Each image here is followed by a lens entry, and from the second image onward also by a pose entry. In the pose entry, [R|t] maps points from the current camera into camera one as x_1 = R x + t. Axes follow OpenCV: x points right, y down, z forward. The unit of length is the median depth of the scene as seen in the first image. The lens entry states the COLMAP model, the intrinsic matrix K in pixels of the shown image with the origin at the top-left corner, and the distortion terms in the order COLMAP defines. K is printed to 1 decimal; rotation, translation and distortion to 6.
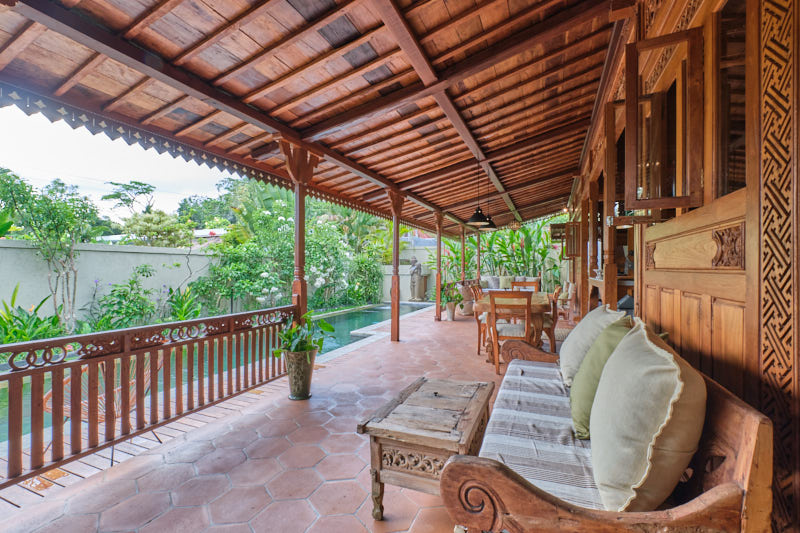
lens RADIAL K [[357.9, 0, 400.0], [0, 357.9, 266.5], [0, 0, 1]] dist [-0.001218, -0.000529]
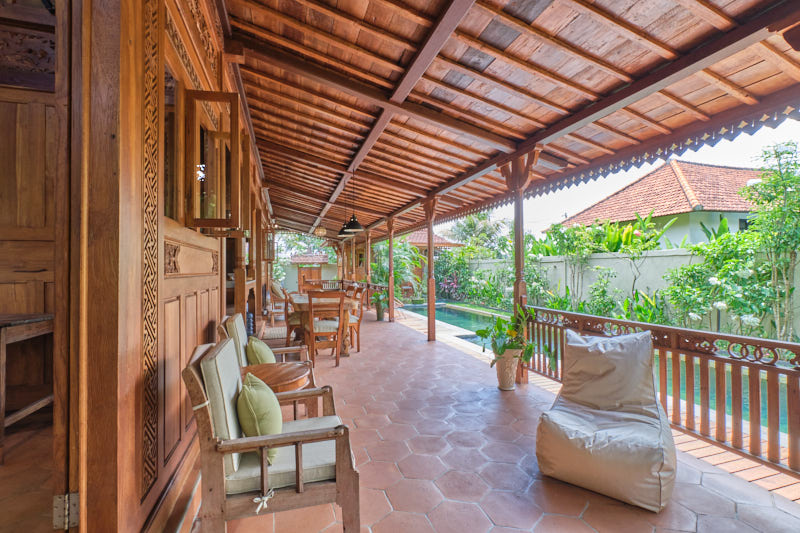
lens RADIAL K [[357.9, 0, 400.0], [0, 357.9, 266.5], [0, 0, 1]] dist [-0.001218, -0.000529]
pose [[-0.759407, -0.006773, -0.650581, 0.492566], [0.007989, 0.999773, -0.019734, 0.008009], [0.650567, -0.020184, -0.759181, 1.139931]]
